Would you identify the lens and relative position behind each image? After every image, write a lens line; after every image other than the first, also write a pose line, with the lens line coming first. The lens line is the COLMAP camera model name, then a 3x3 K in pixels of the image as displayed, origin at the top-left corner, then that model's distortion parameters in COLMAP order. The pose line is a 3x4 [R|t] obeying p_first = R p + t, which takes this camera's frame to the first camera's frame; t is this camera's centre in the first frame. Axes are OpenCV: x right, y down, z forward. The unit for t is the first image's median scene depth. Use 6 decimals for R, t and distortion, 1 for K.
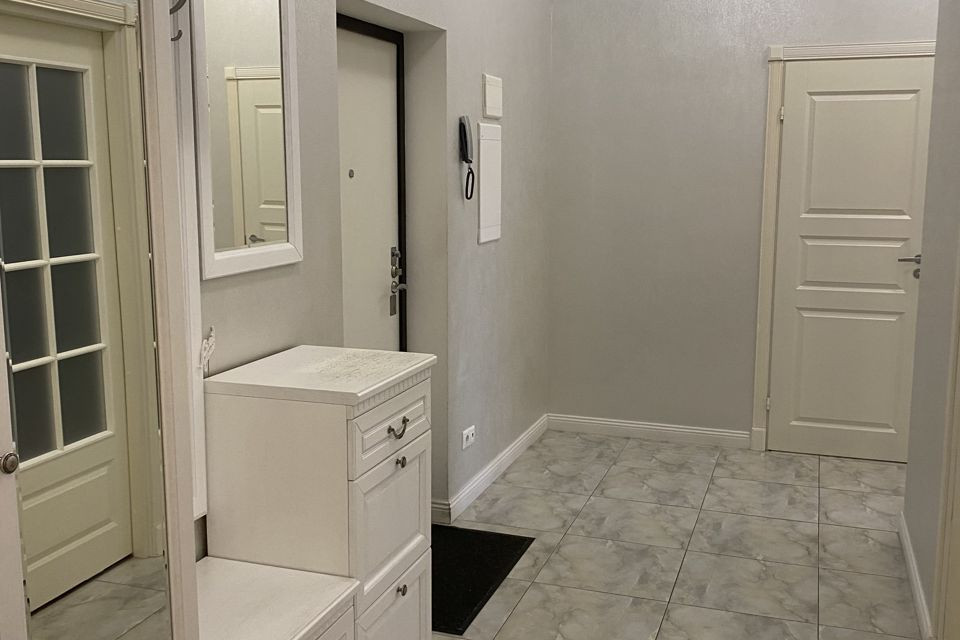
lens RADIAL K [[982.8, 0, 480.0], [0, 982.8, 320.0], [0, 0, 1]] dist [0.082351, -0.028423]
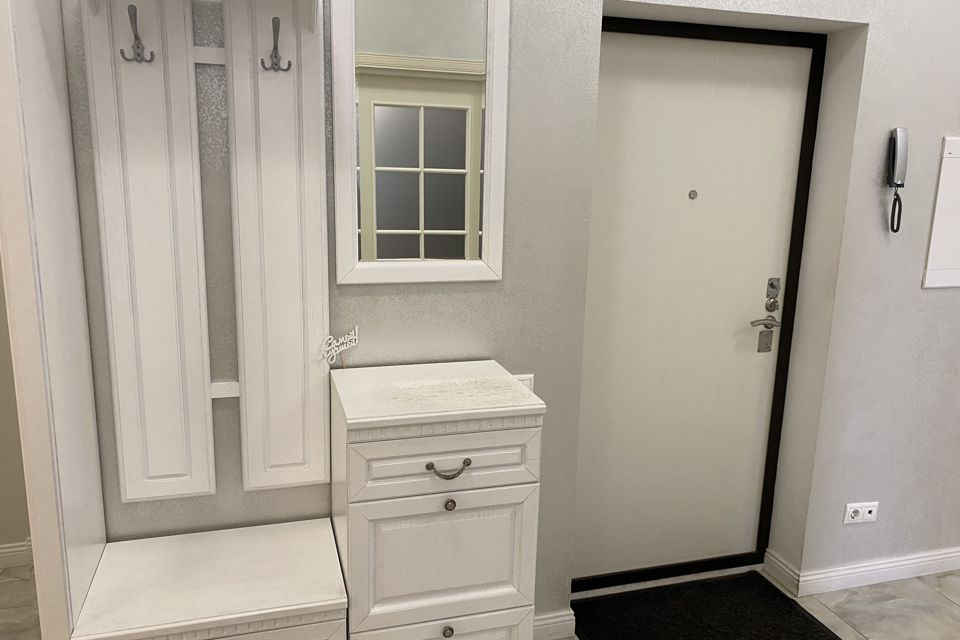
lens RADIAL K [[742.7, 0, 480.0], [0, 742.7, 320.0], [0, 0, 1]] dist [-0.001283, -0.004729]
pose [[0.567078, 0.180770, -0.803583, 0.310593], [-0.146978, 0.982169, 0.117223, -0.076033], [0.810444, 0.051634, 0.583536, 0.386410]]
